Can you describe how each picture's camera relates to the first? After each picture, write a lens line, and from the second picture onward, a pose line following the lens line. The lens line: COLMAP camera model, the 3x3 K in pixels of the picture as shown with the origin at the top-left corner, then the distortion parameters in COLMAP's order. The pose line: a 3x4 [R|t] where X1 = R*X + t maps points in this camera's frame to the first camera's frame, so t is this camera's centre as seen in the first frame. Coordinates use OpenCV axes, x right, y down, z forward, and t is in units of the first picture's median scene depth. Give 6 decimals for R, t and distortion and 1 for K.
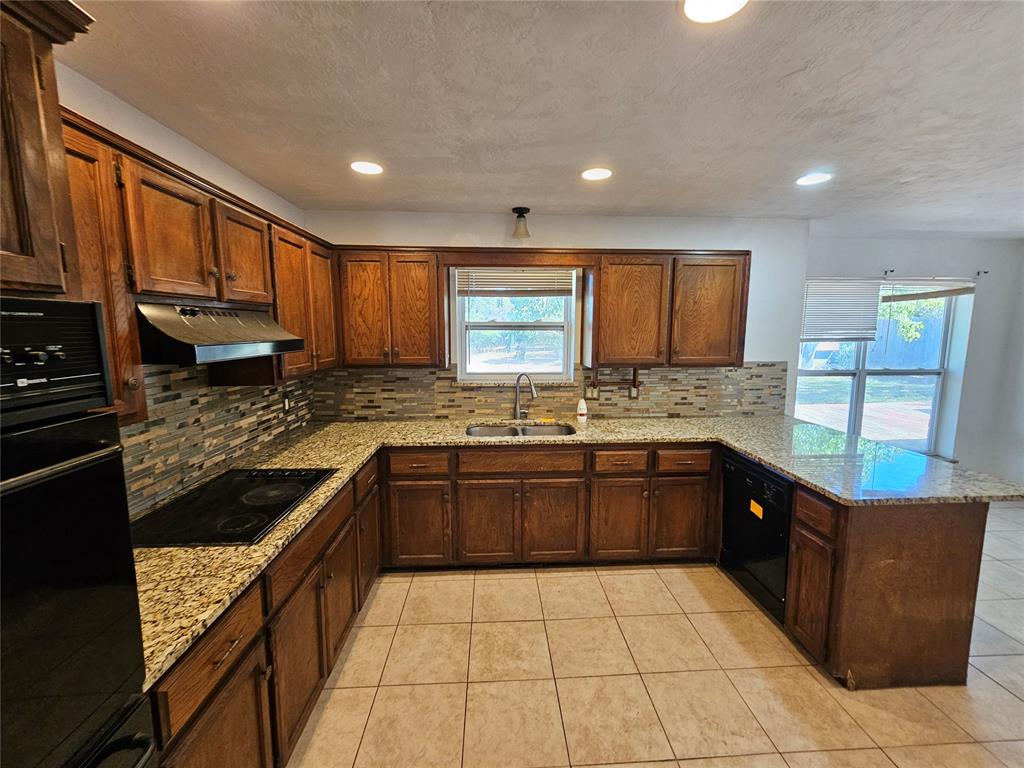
lens RADIAL K [[419.8, 0, 512.8], [0, 419.8, 381.1], [0, 0, 1]] dist [-0.007763, 0.003477]
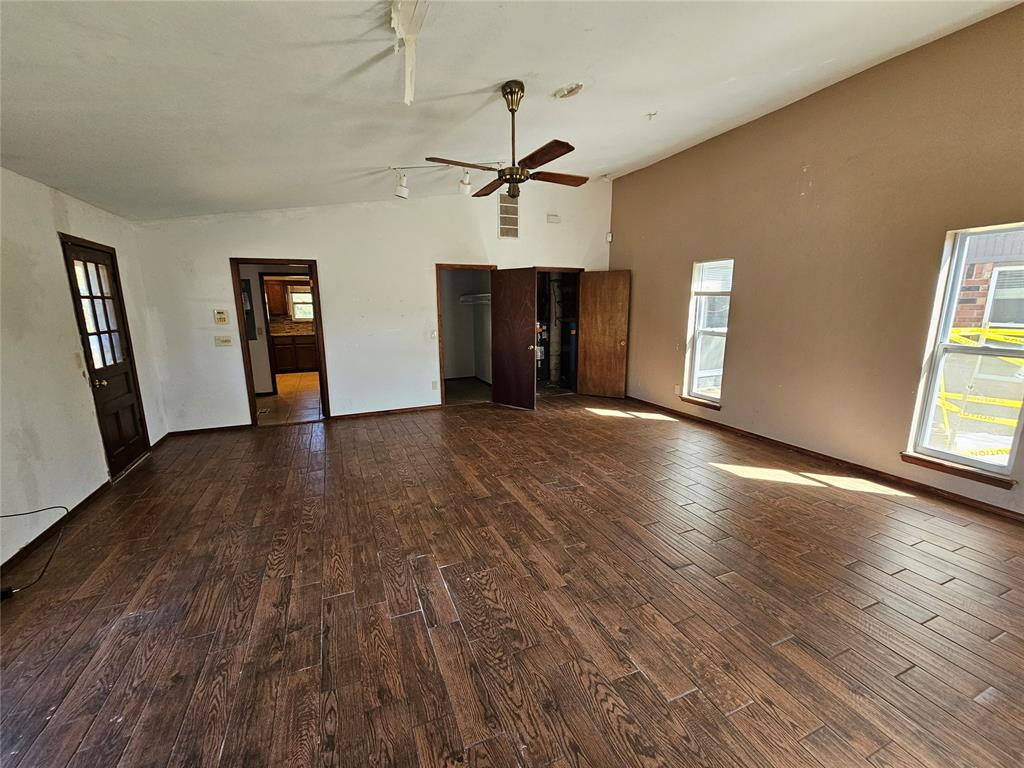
lens RADIAL K [[419.8, 0, 512.5], [0, 419.8, 386.1], [0, 0, 1]] dist [-0.007763, 0.003477]
pose [[0.936578, -0.080696, 0.341044, 0.315263], [0.055942, 0.995076, 0.081822, 0.338376], [-0.345967, -0.057554, 0.936480, -2.648226]]
